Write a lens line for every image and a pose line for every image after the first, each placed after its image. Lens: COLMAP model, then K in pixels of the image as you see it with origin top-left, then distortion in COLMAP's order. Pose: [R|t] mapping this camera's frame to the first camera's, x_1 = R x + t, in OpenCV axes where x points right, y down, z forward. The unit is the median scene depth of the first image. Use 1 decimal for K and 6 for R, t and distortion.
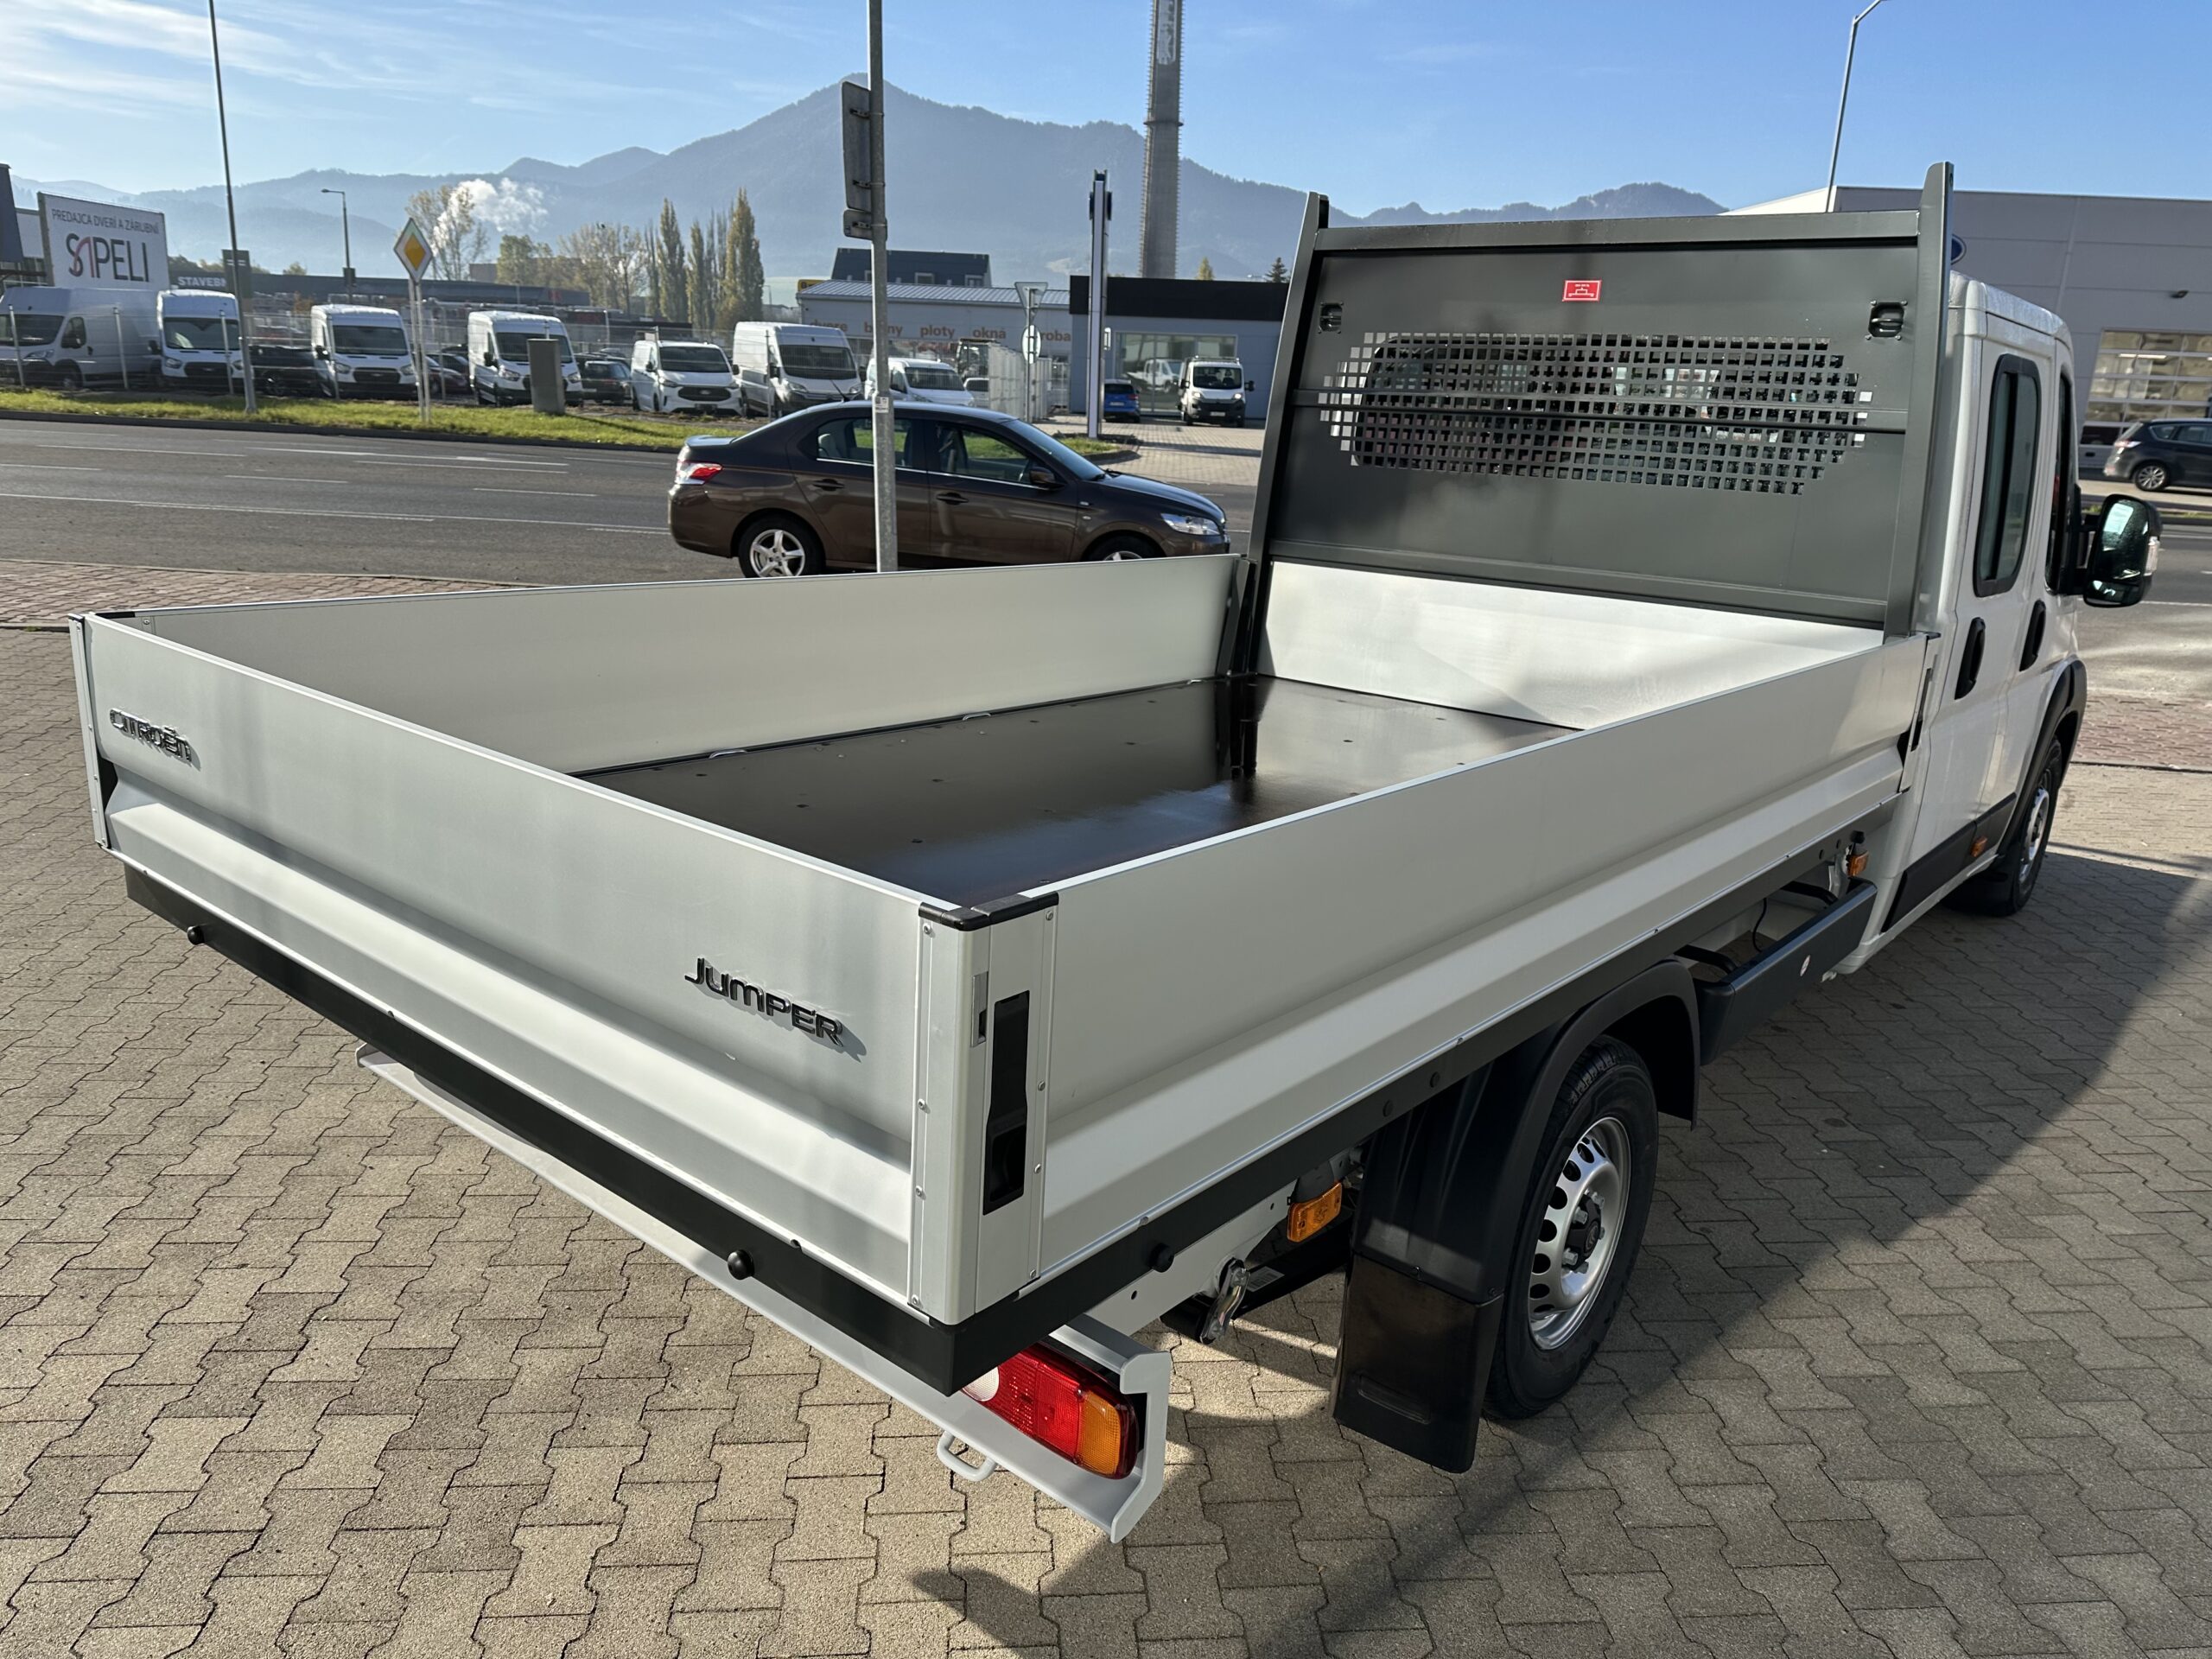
lens RADIAL K [[1567.2, 0, 1106.0], [0, 1567.2, 829.5], [0, 0, 1]] dist [-0.003246, -0.006436]
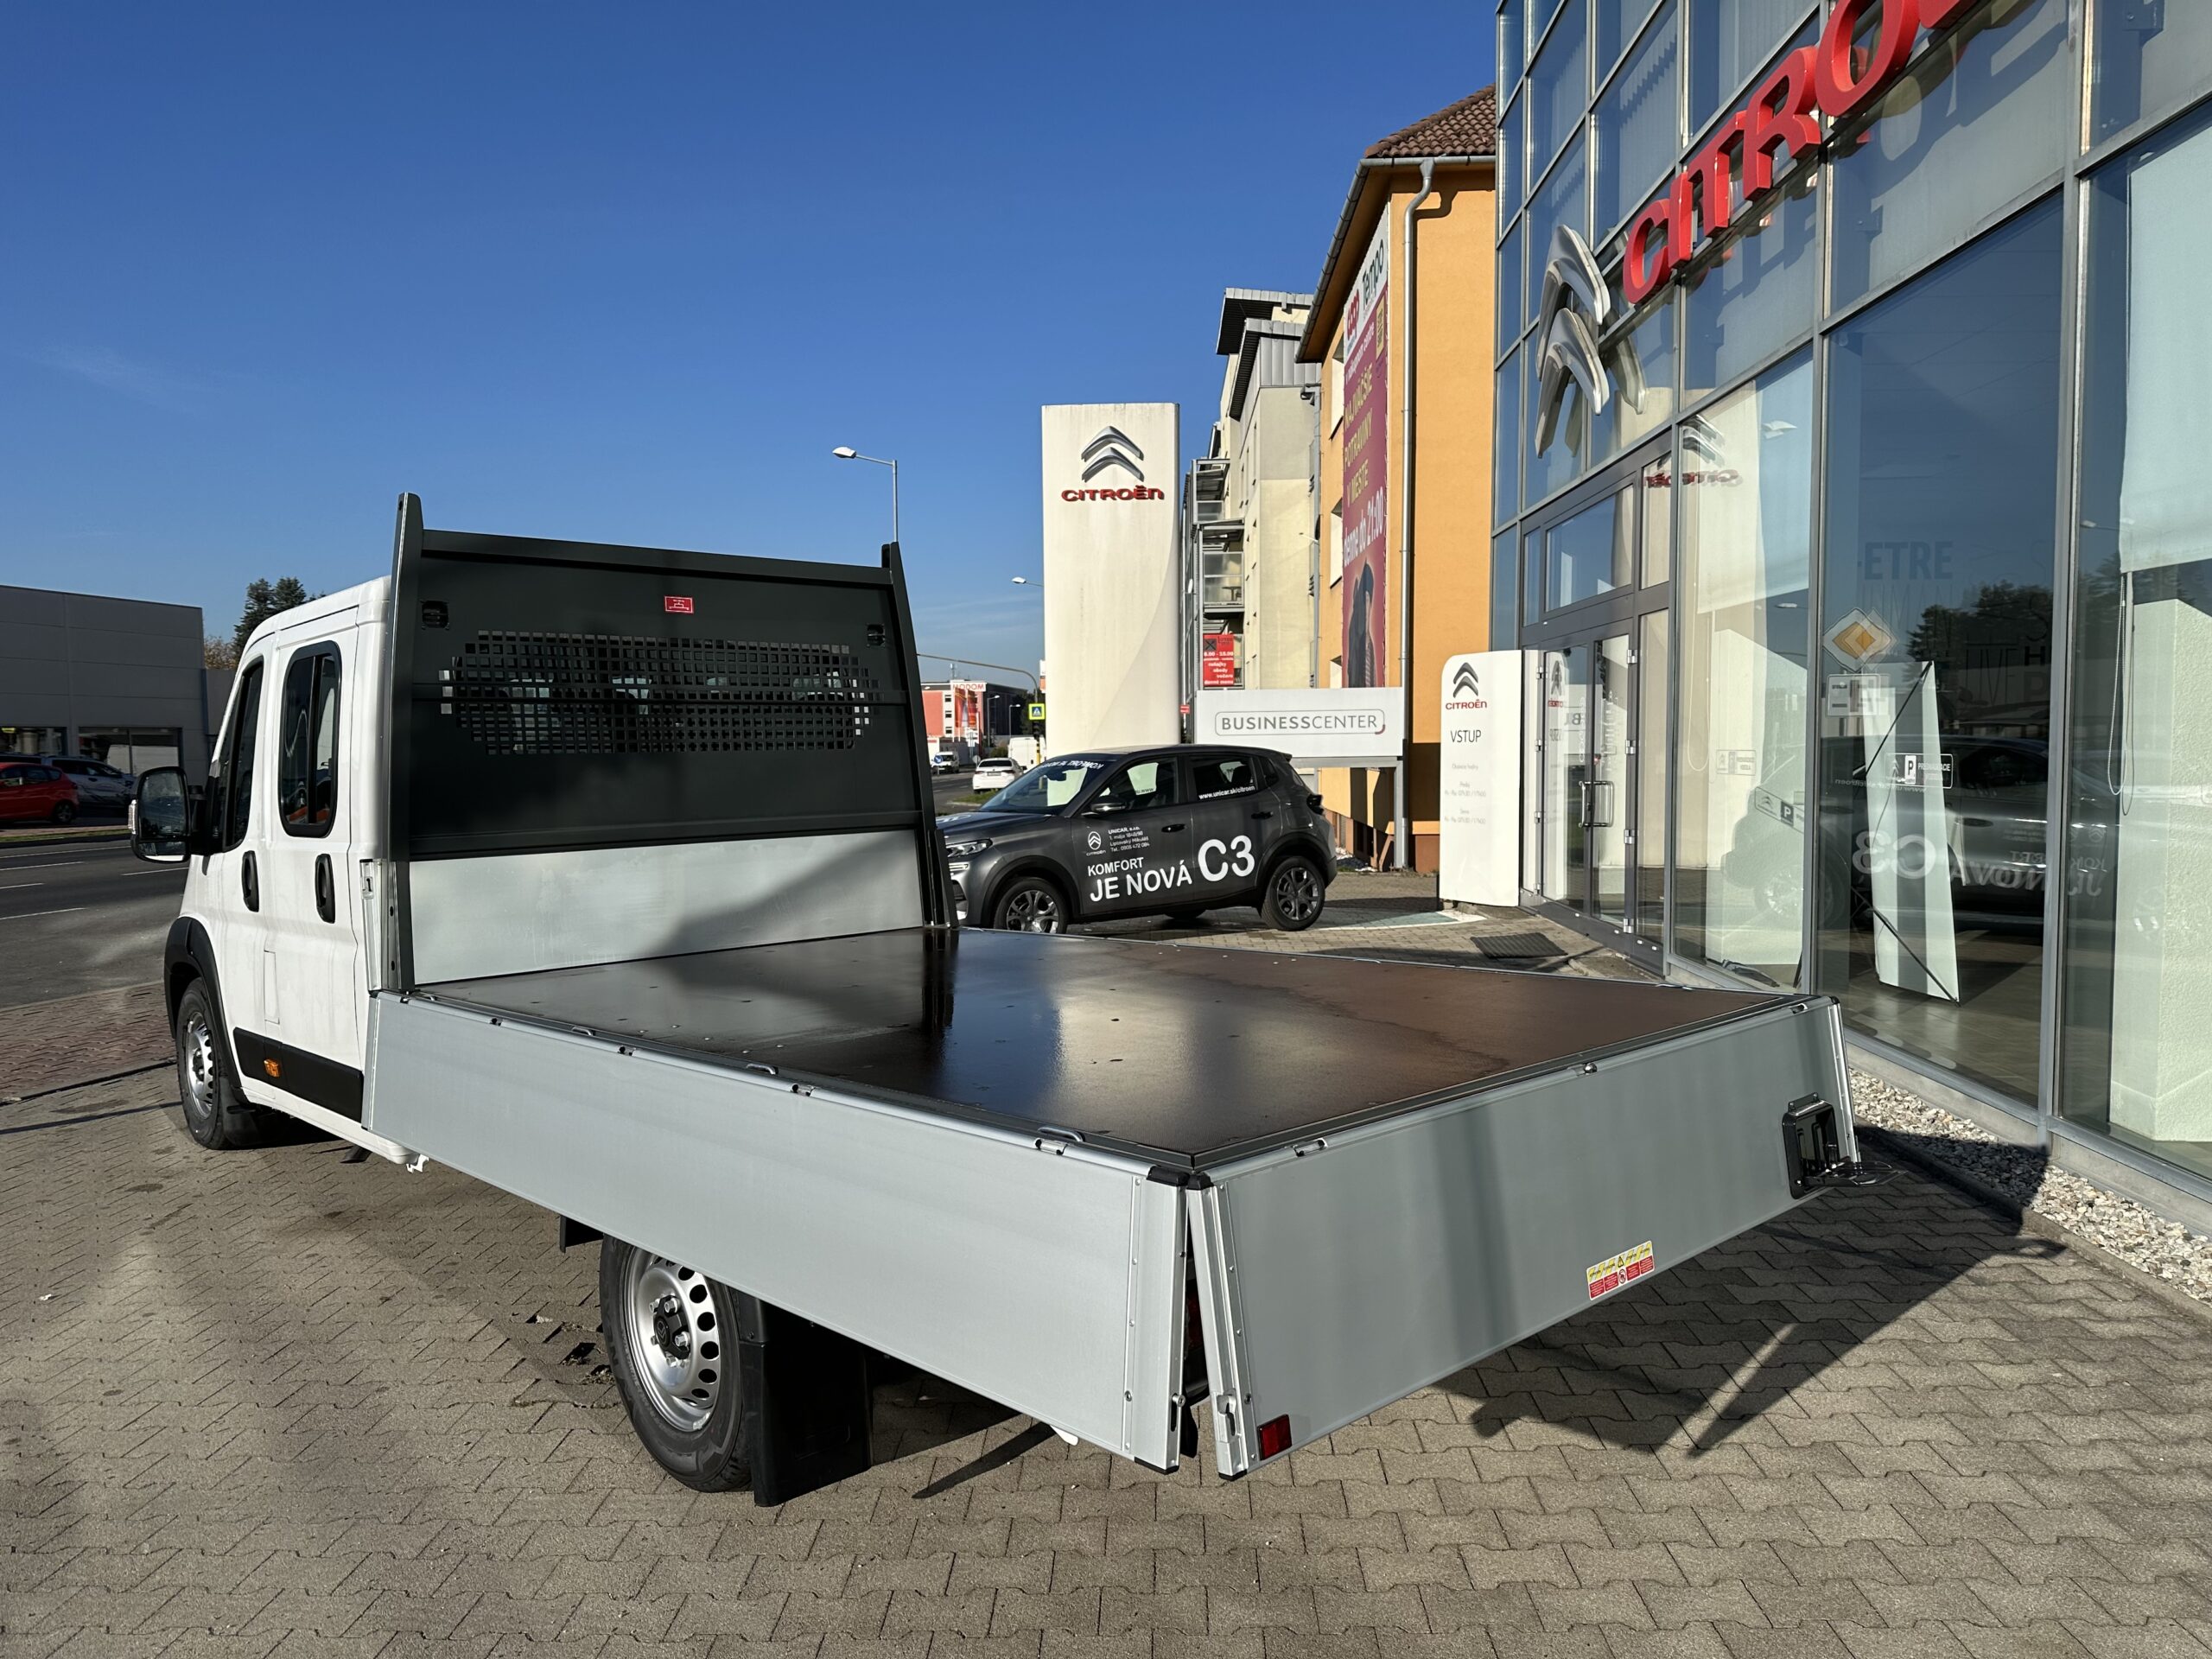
lens RADIAL K [[1564.9, 0, 1106.0], [0, 1564.9, 829.5], [0, 0, 1]] dist [0.009158, -0.020779]
pose [[0.122763, -0.090553, 0.988296, -1.334095], [0.291721, 0.955128, 0.051277, -0.207676], [-0.948593, 0.282012, 0.143670, 0.822408]]
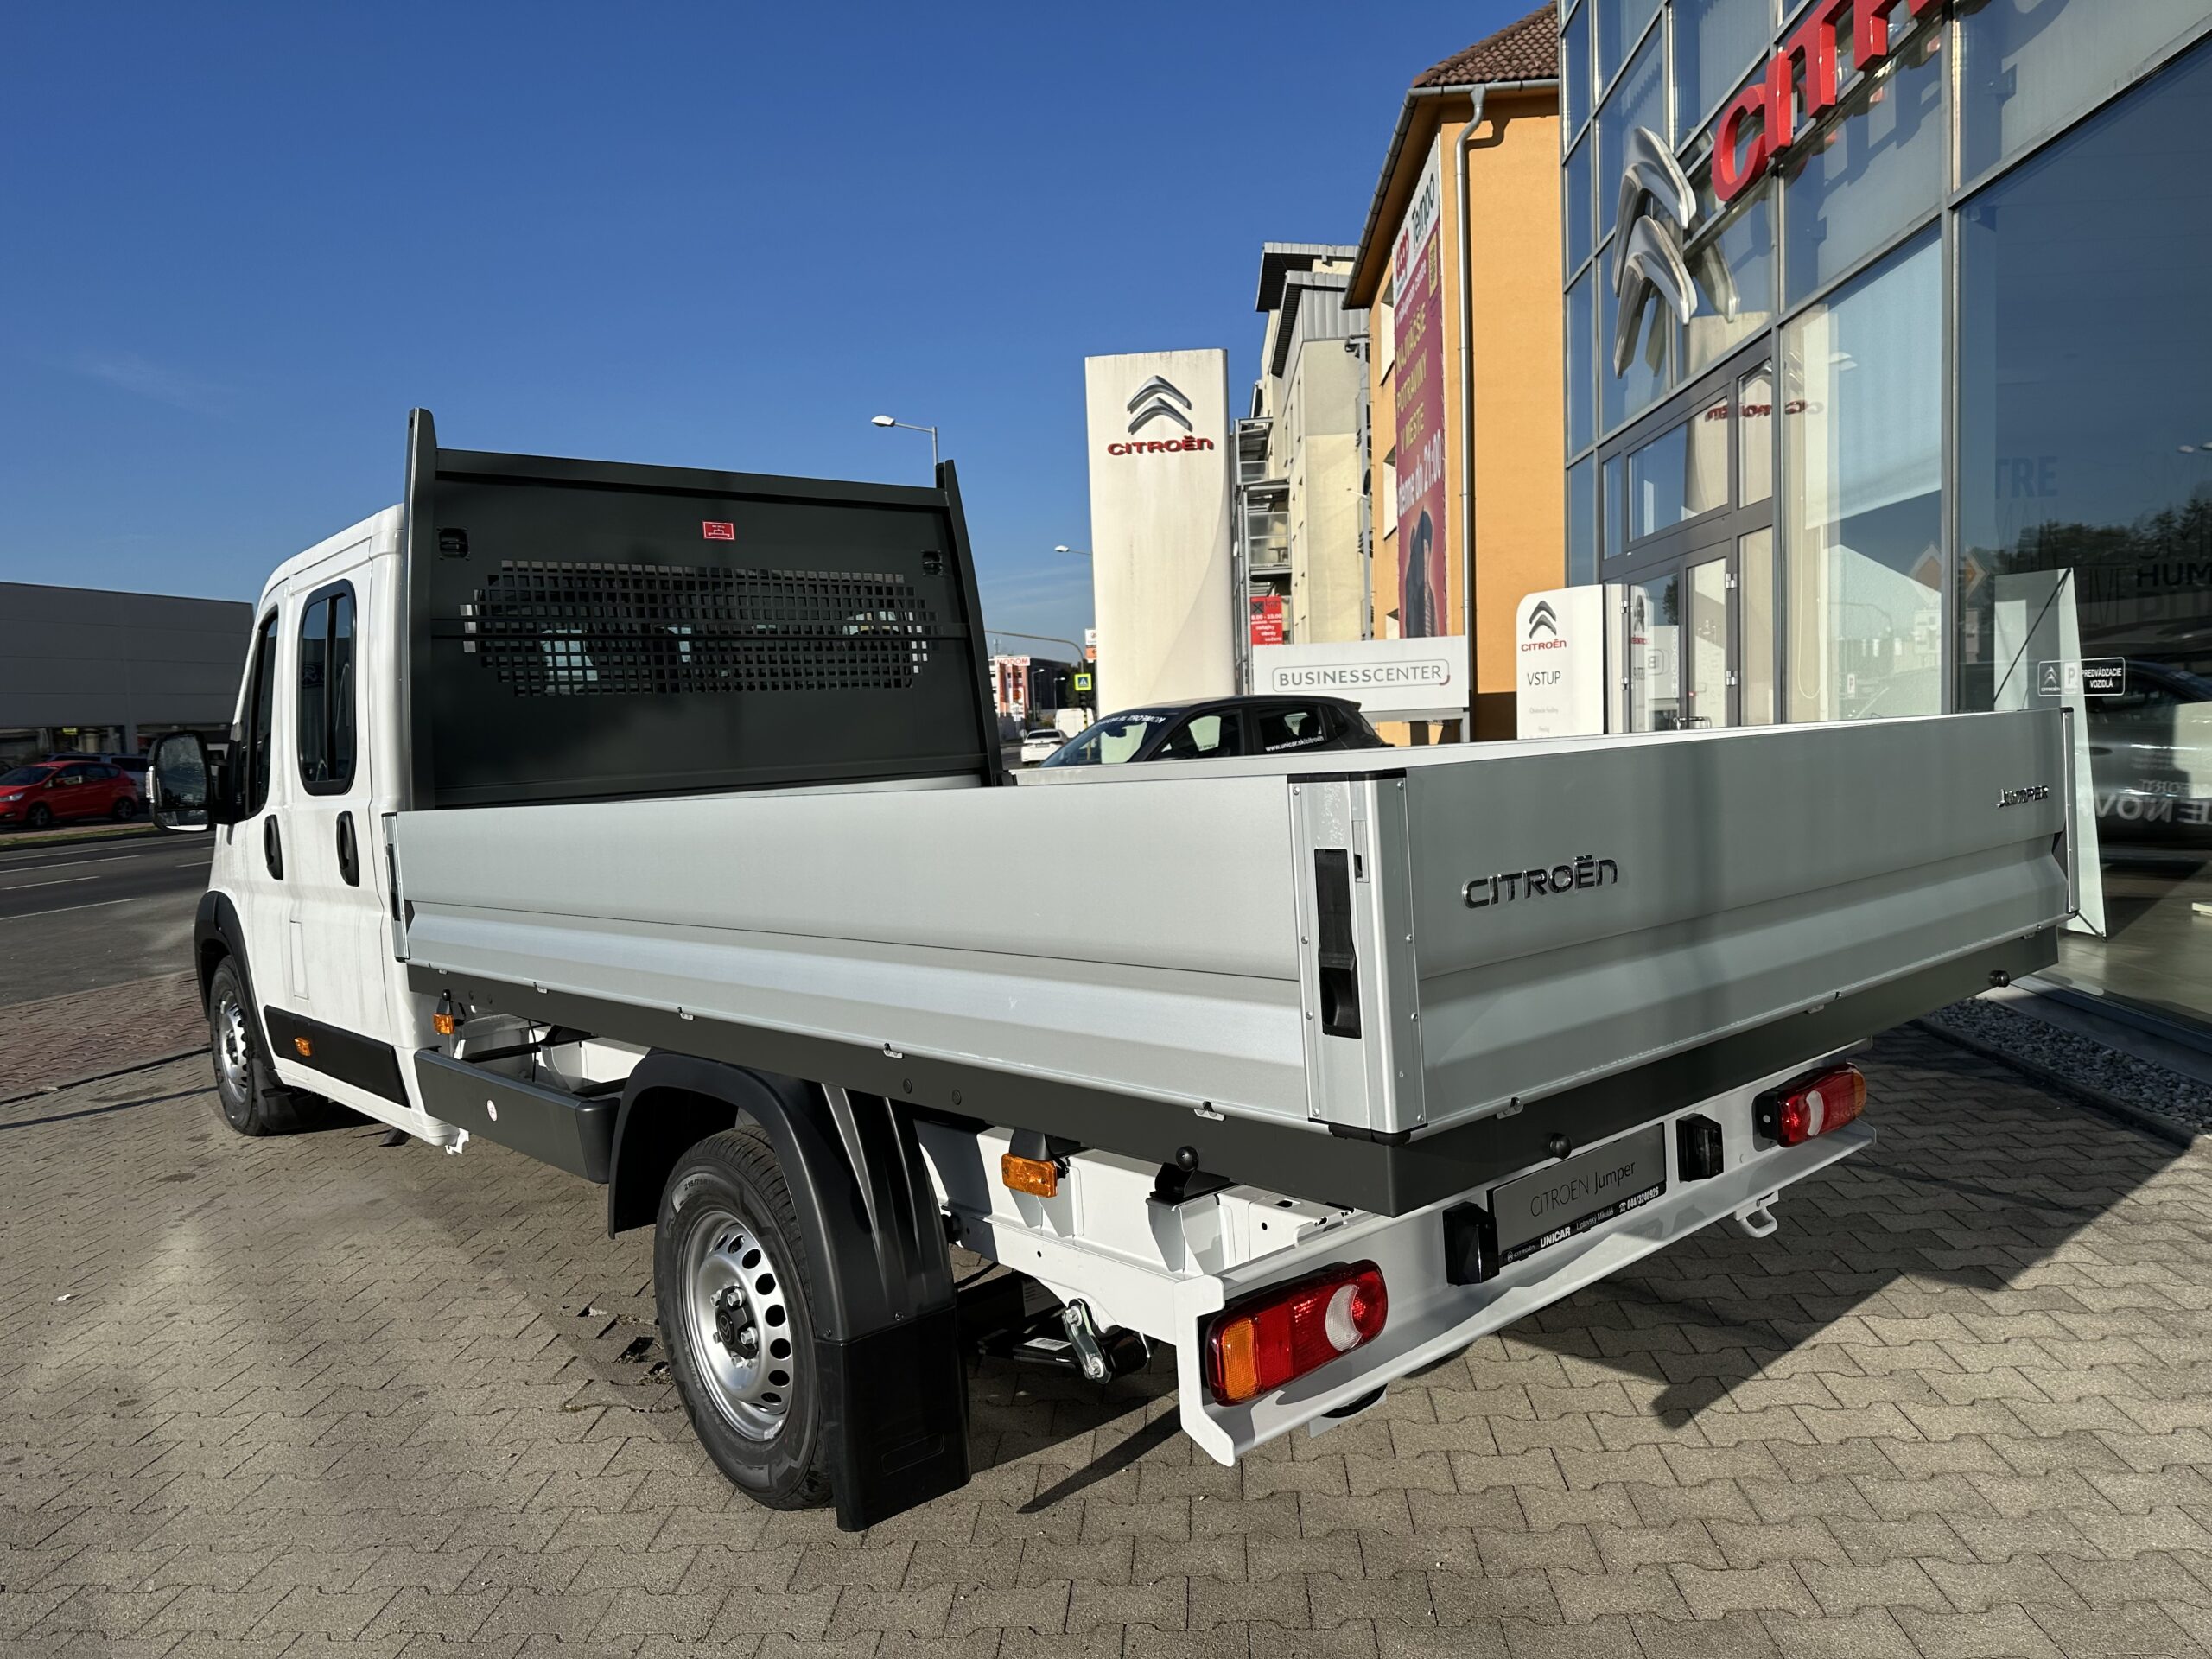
lens RADIAL K [[1567.2, 0, 1106.0], [0, 1567.2, 829.5], [0, 0, 1]] dist [-0.003246, -0.006436]
pose [[0.149945, -0.111427, 0.982395, -1.180759], [0.320000, 0.945615, 0.058413, -0.173750], [-0.935477, 0.305608, 0.177447, 0.898650]]
